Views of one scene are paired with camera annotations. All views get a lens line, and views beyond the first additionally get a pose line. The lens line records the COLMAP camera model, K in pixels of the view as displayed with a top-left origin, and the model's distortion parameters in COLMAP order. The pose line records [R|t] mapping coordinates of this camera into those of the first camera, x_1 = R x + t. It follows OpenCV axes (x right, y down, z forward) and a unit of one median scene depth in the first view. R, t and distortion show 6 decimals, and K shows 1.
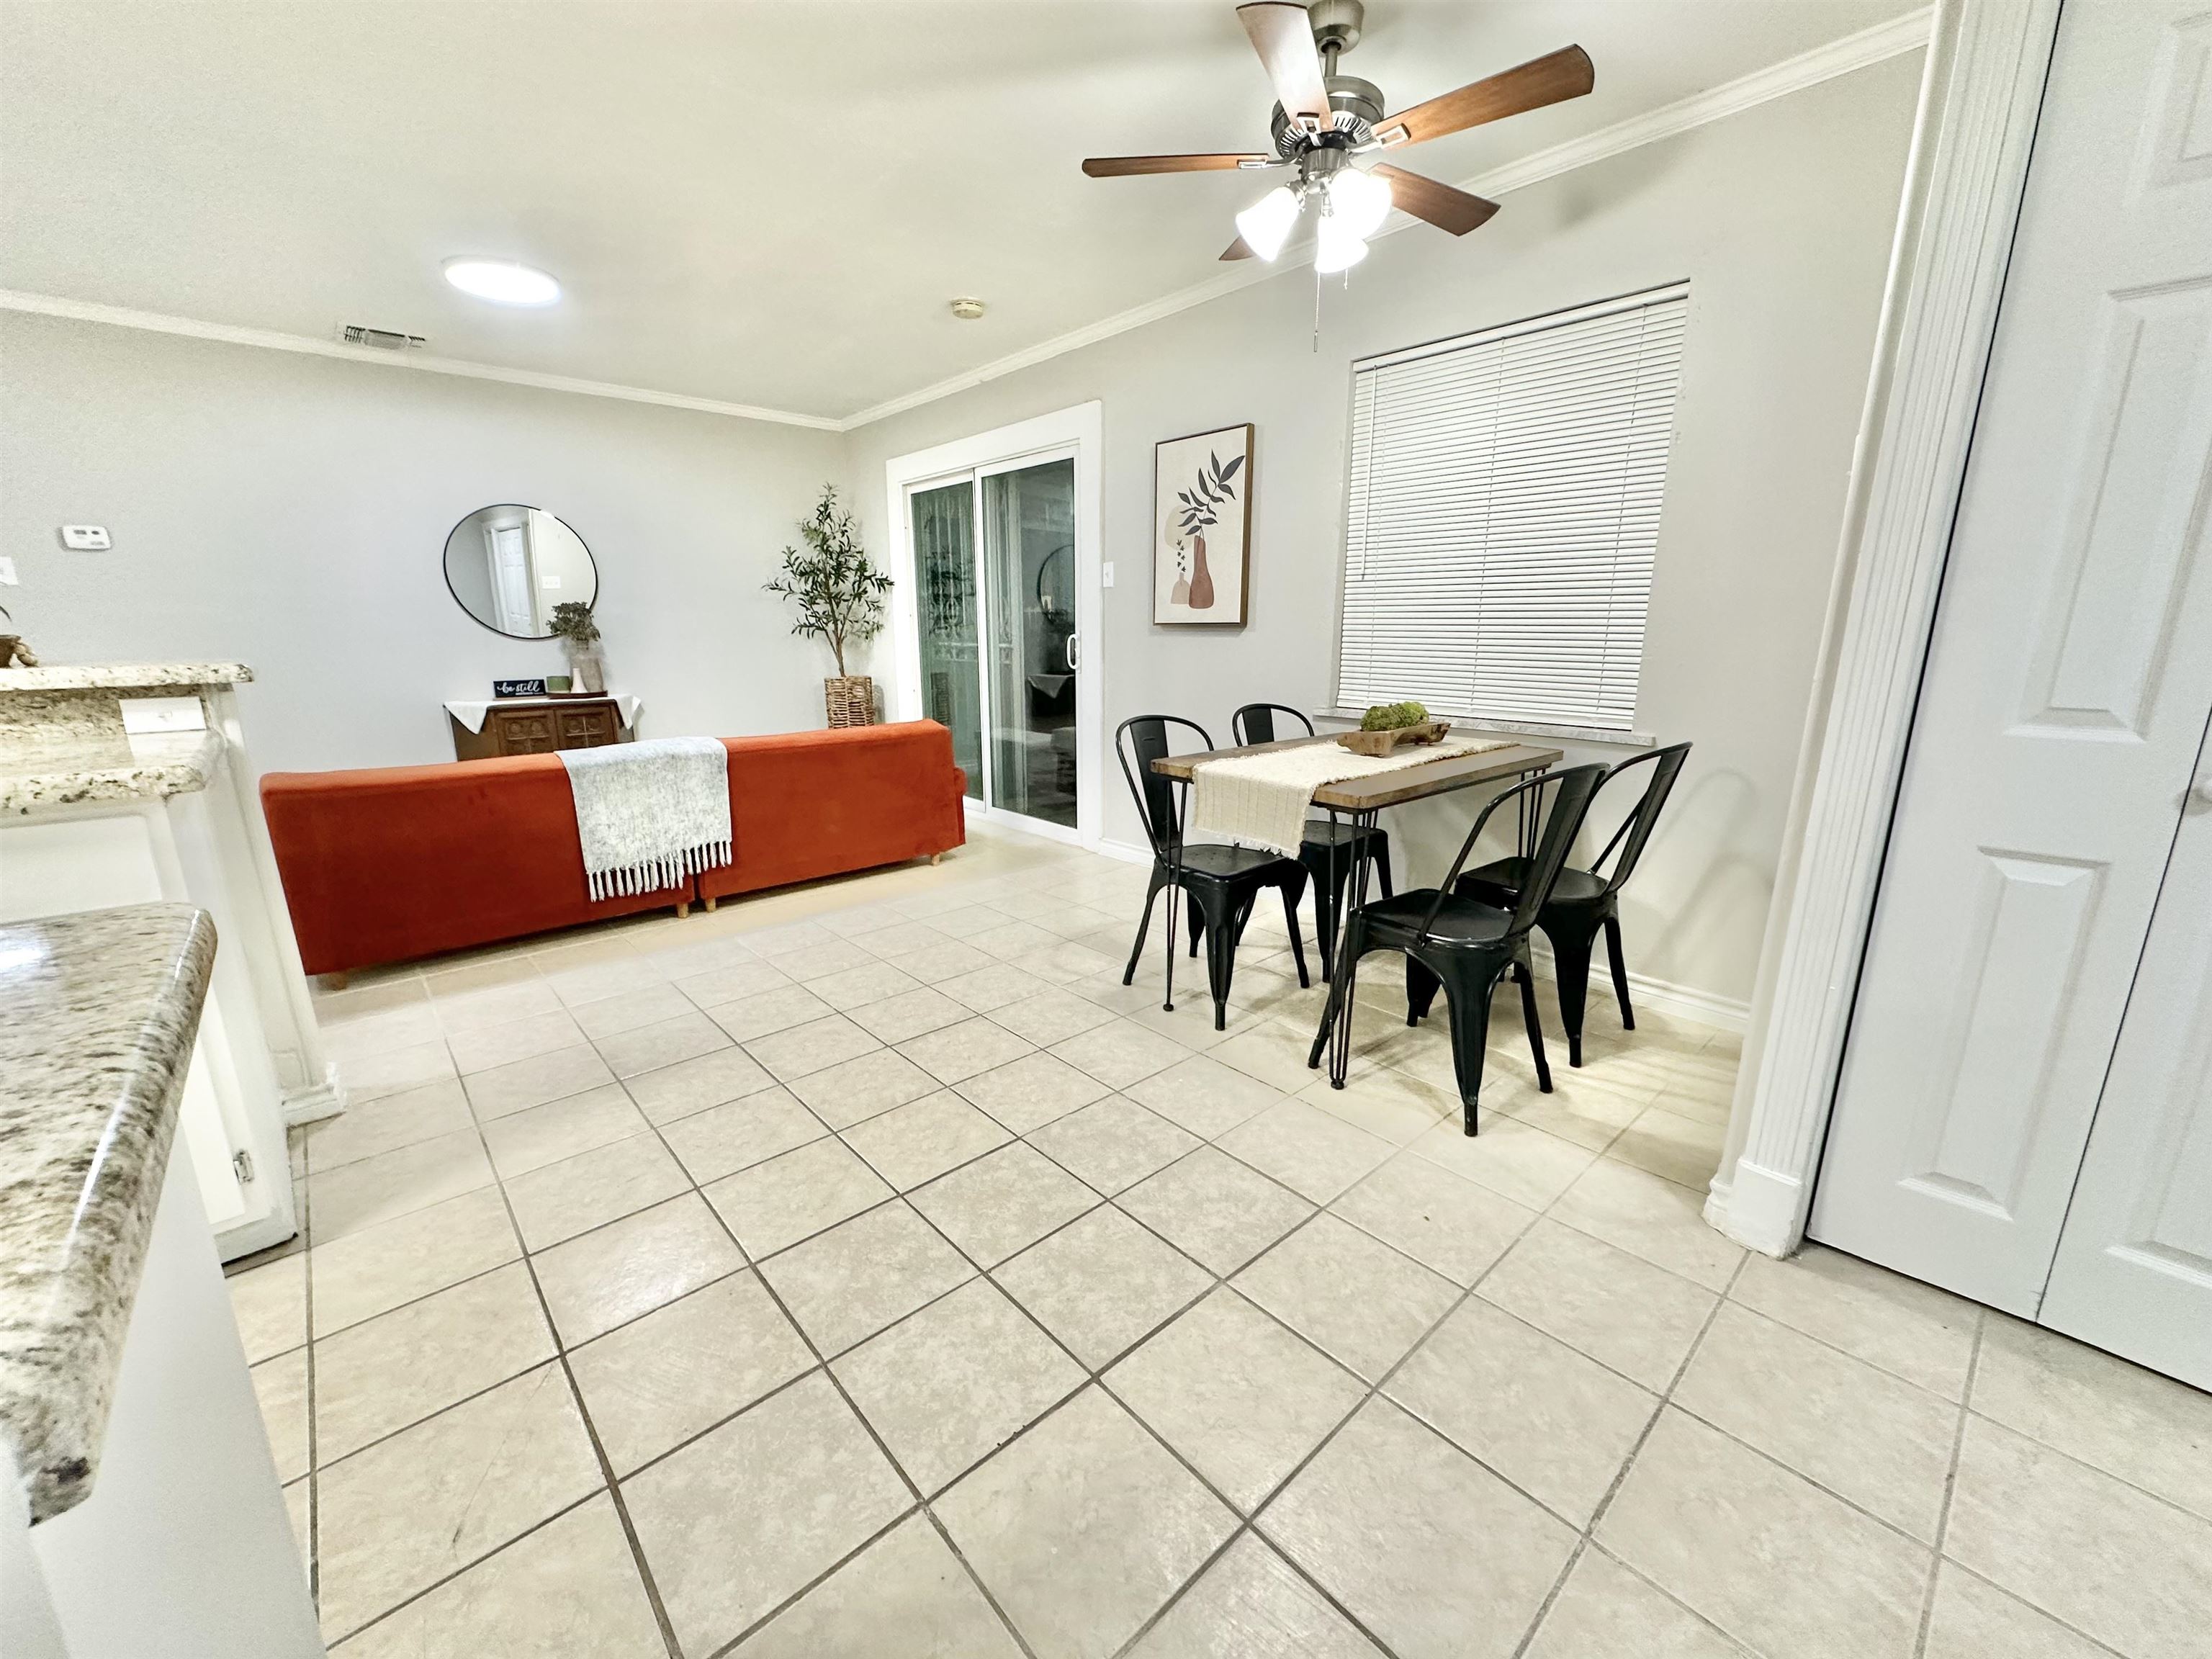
lens RADIAL K [[882.6, 0, 1107.5], [0, 882.6, 831.9], [0, 0, 1]] dist [-0.002031, 0.000547]
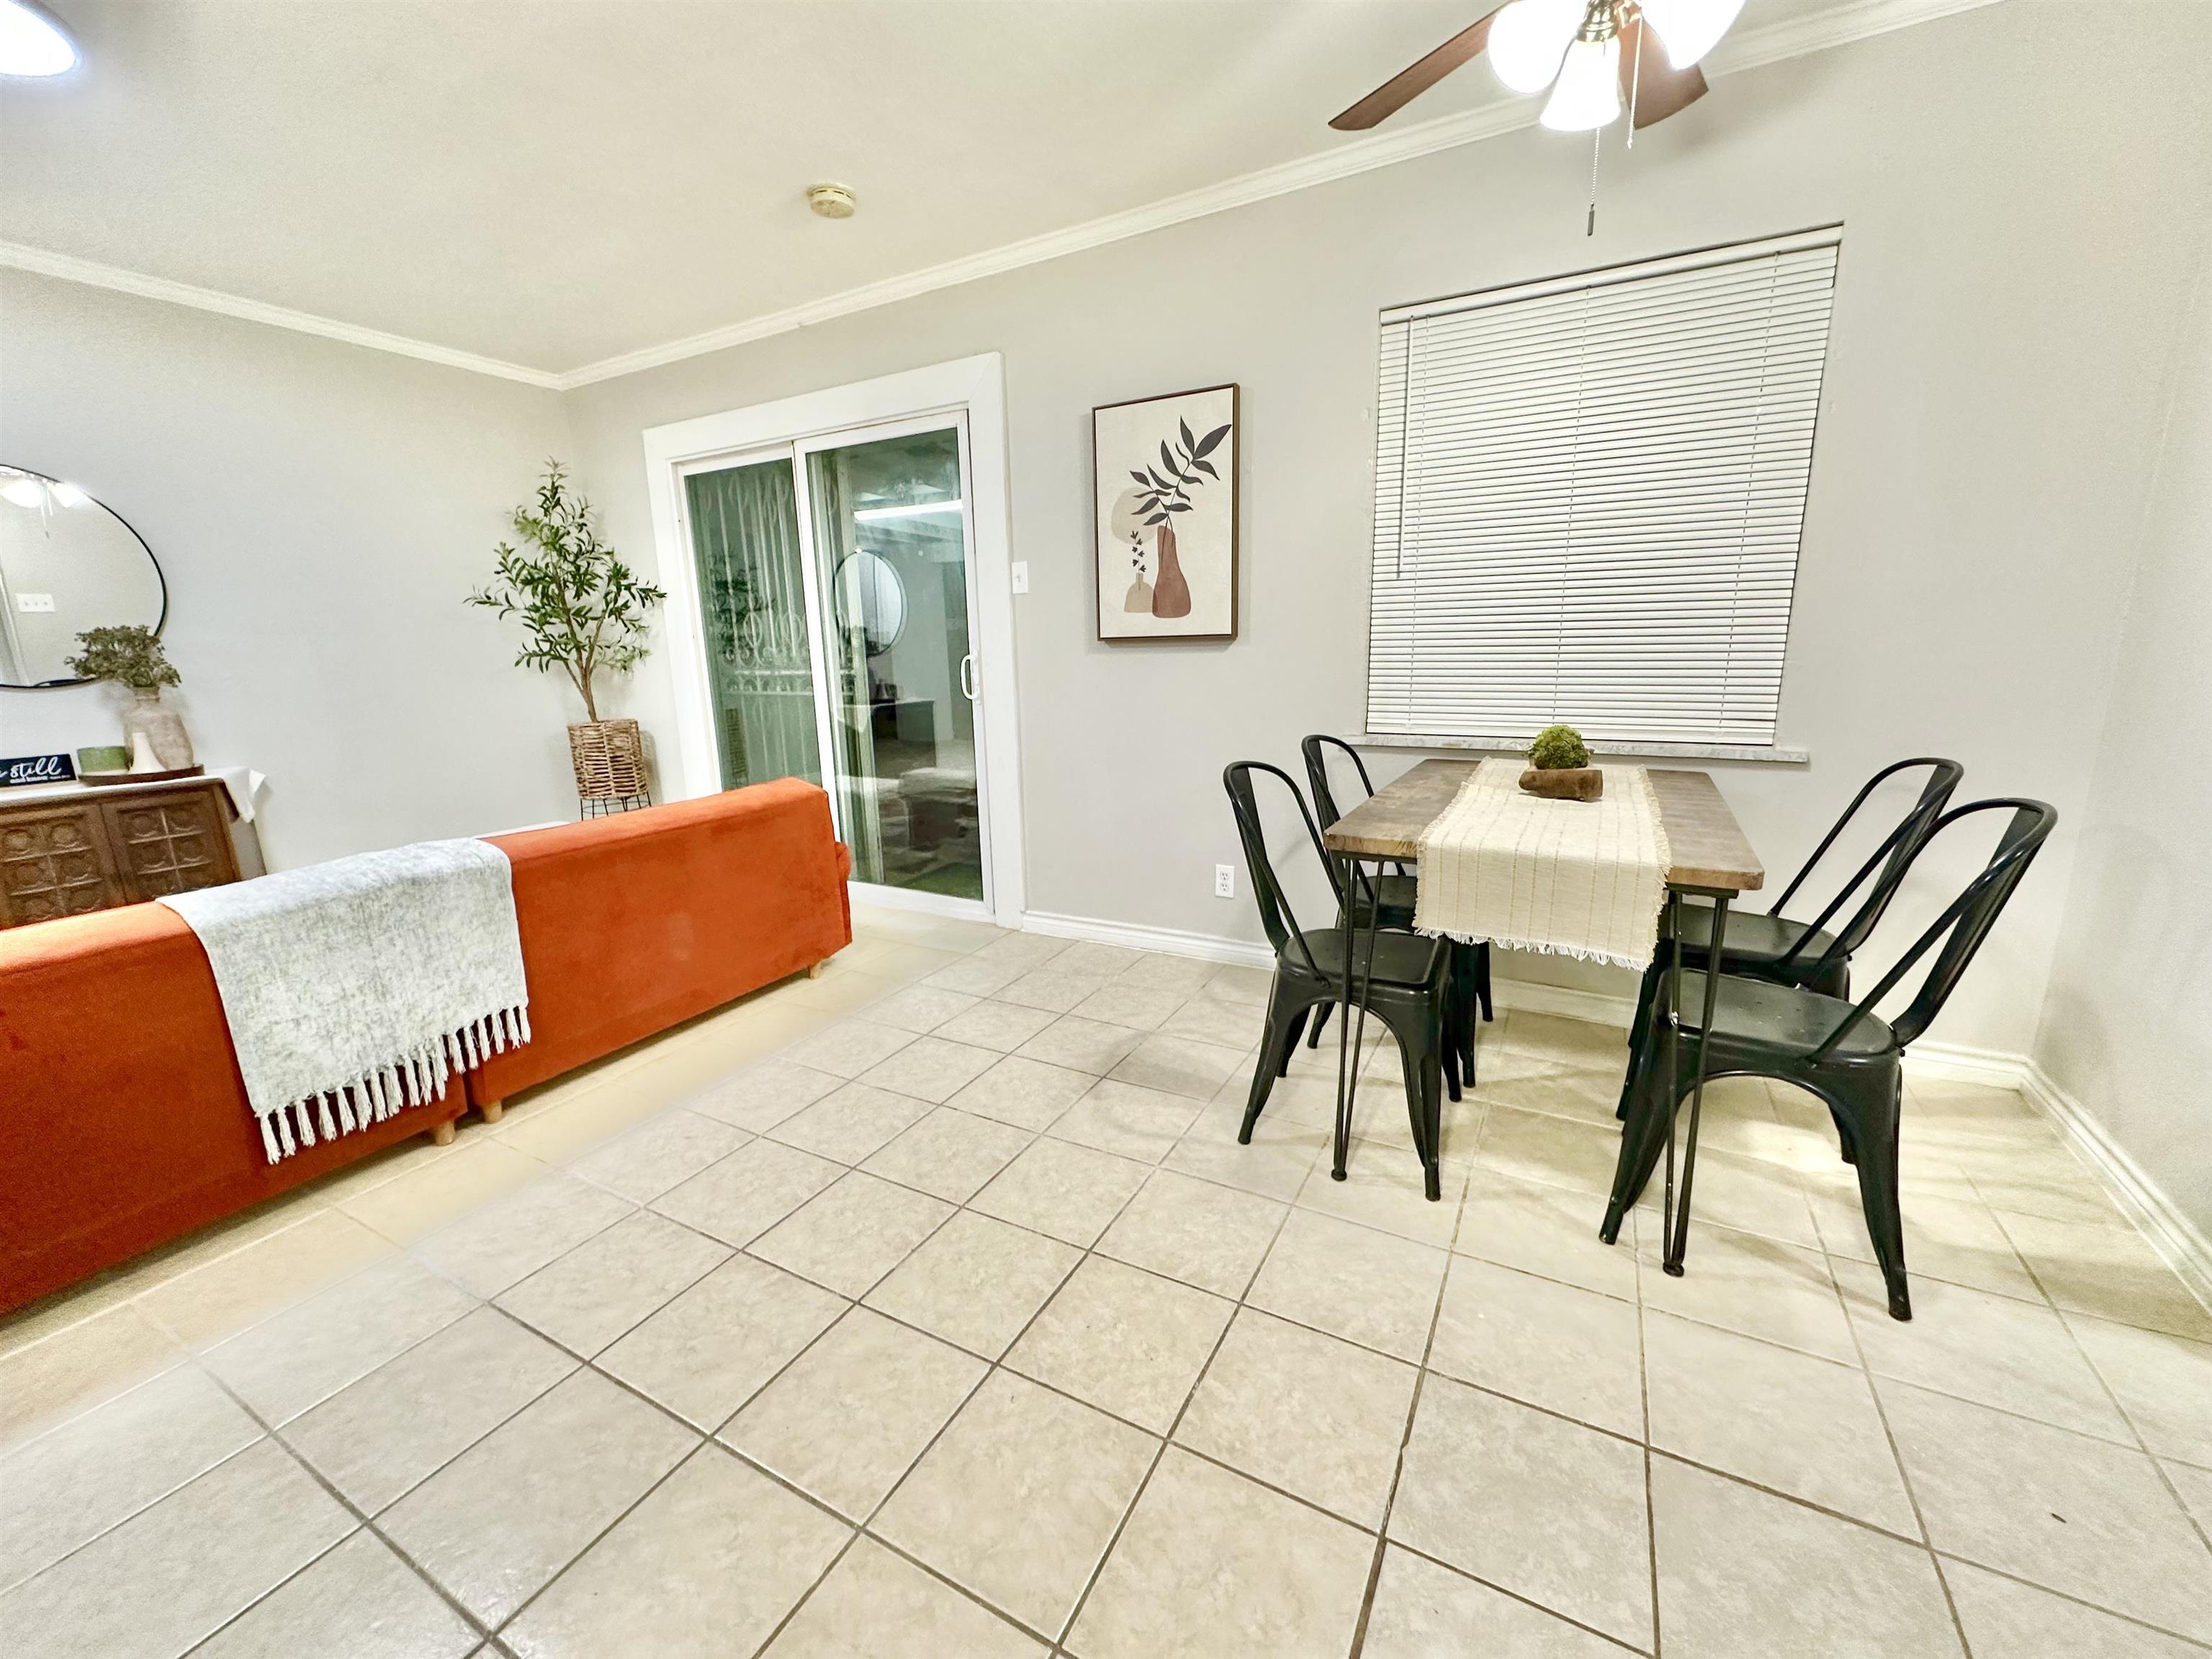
lens RADIAL K [[882.6, 0, 1106.1], [0, 882.6, 831.0], [0, 0, 1]] dist [-0.002031, 0.000547]
pose [[0.944165, -0.090733, 0.316733, -0.225448], [0.097456, 0.995225, -0.005414, -0.065530], [-0.314730, 0.035980, 0.948499, 0.281346]]
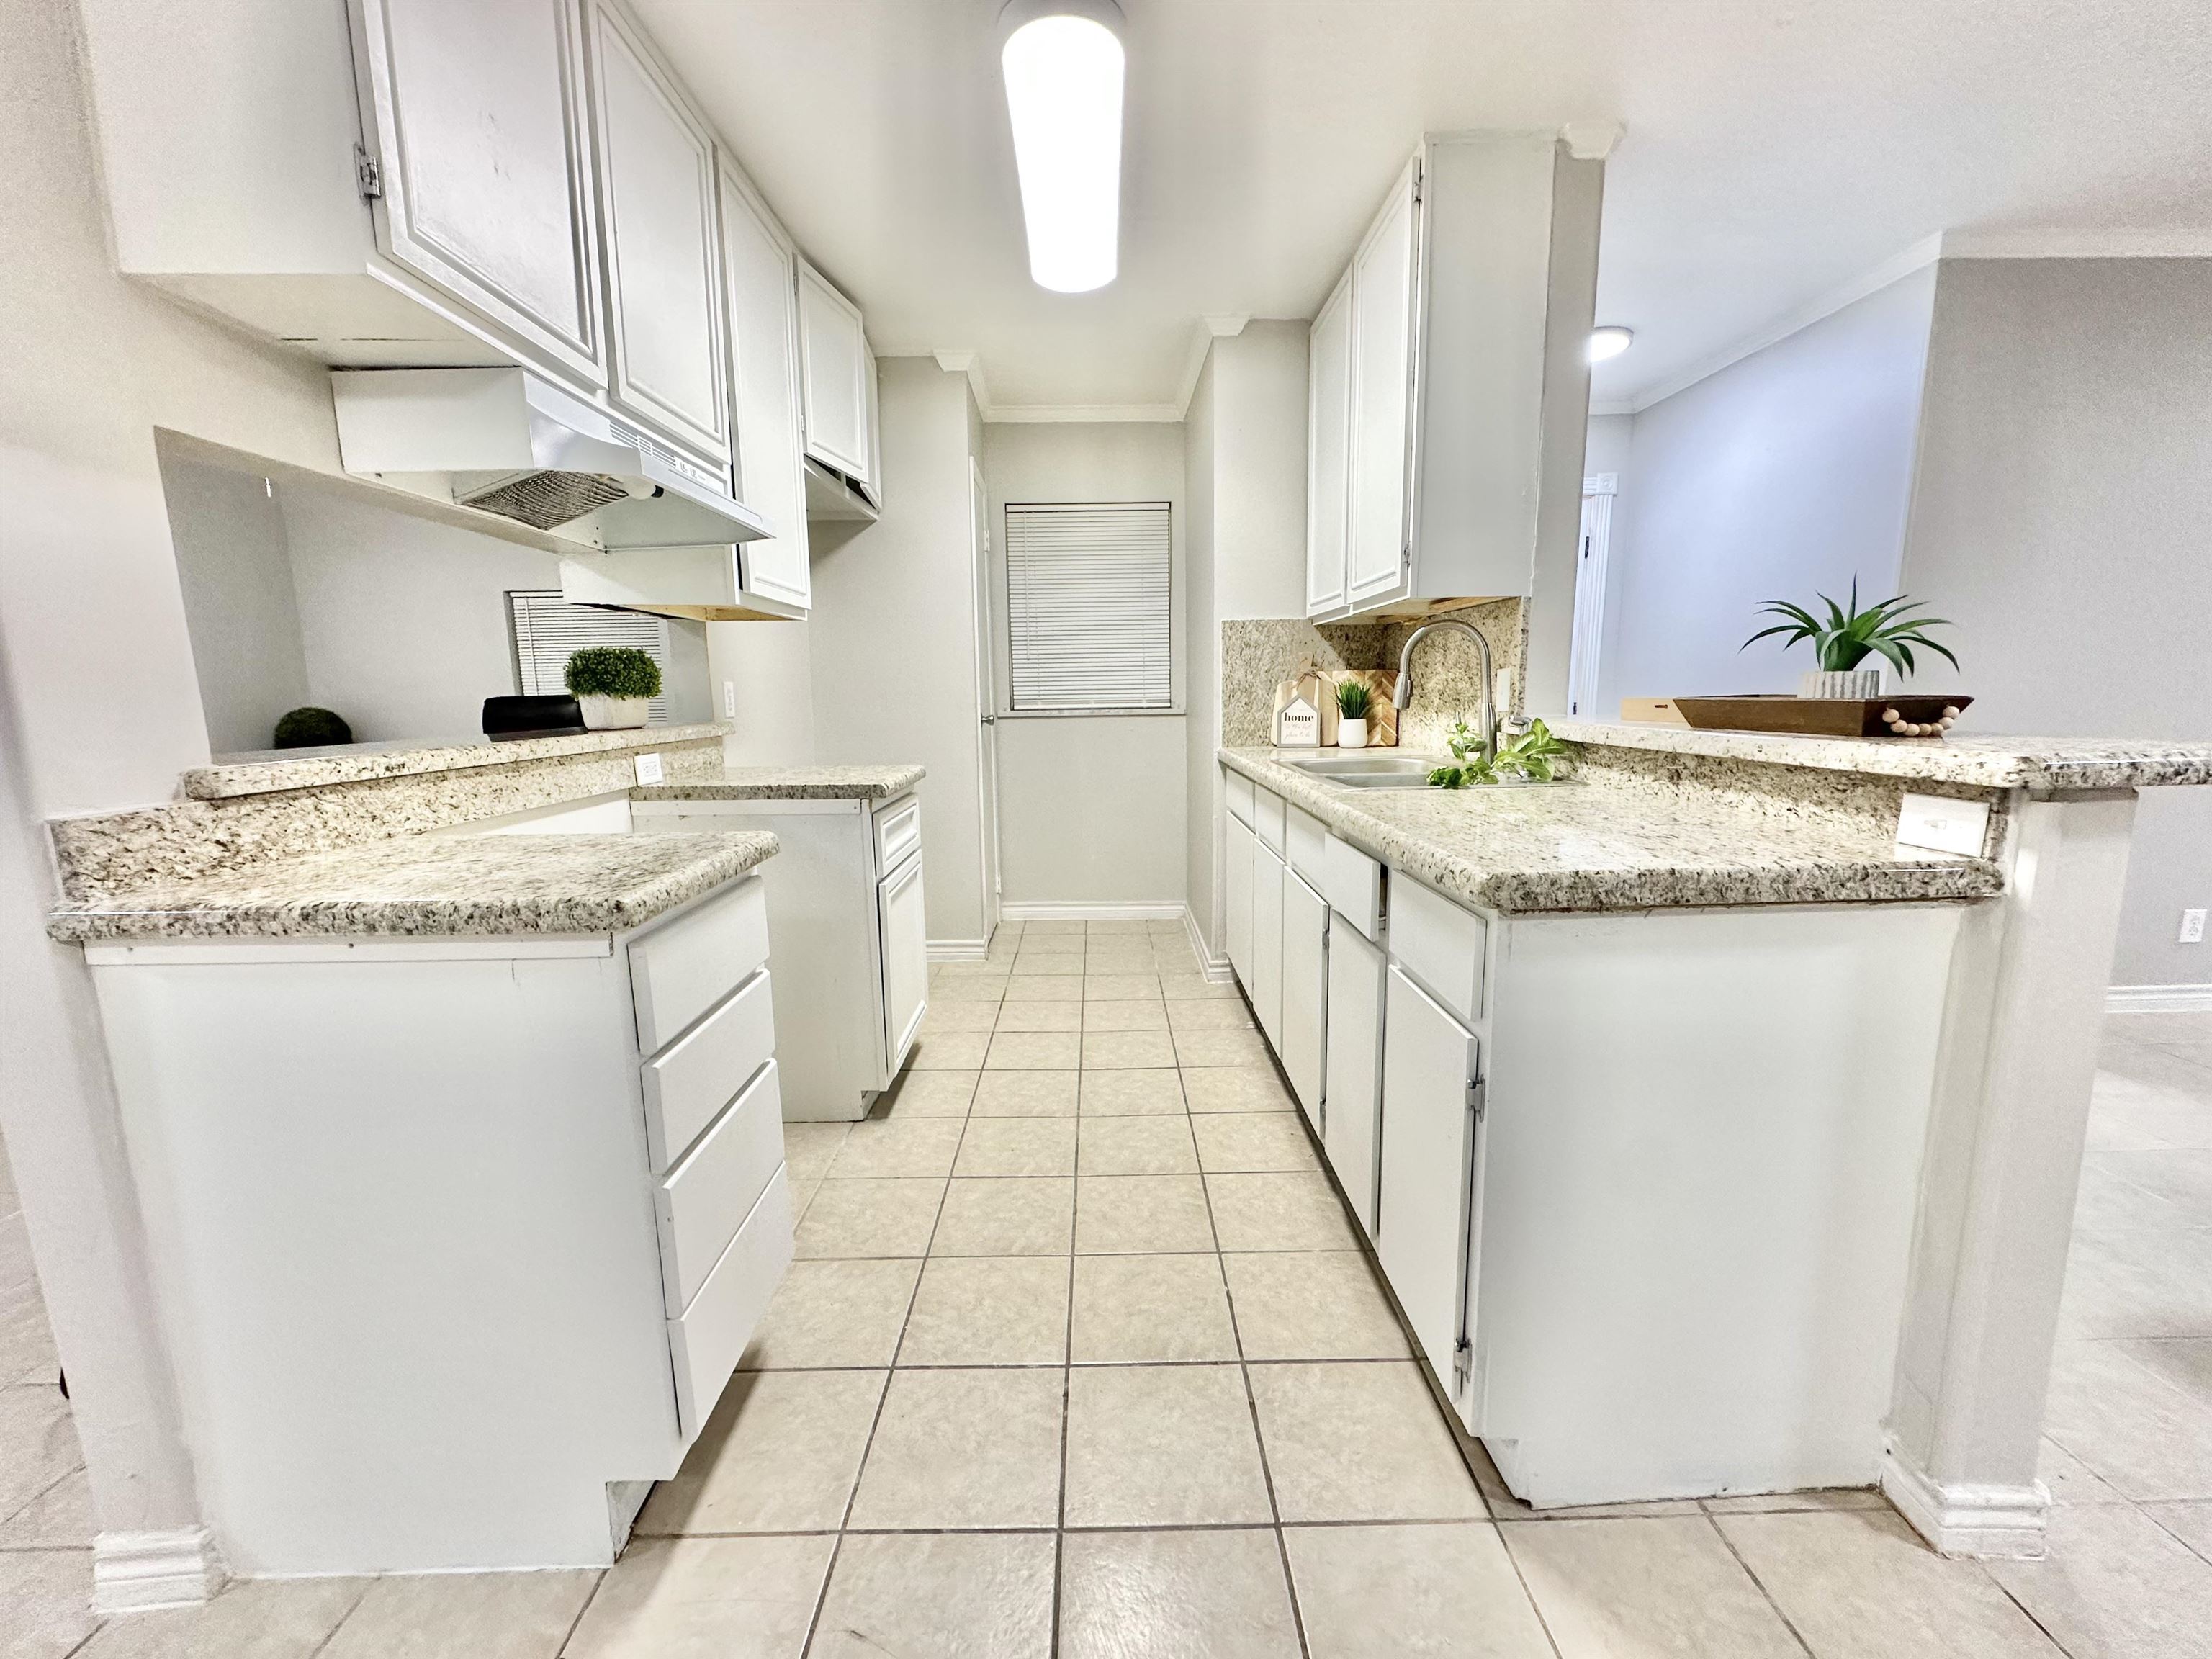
lens RADIAL K [[882.6, 0, 1104.3], [0, 882.6, 825.4], [0, 0, 1]] dist [-0.002031, 0.000547]
pose [[-0.665152, 0.126969, -0.735834, -0.099535], [-0.156310, 0.939929, 0.303482, -0.115600], [0.730164, 0.316880, -0.605349, 0.472866]]
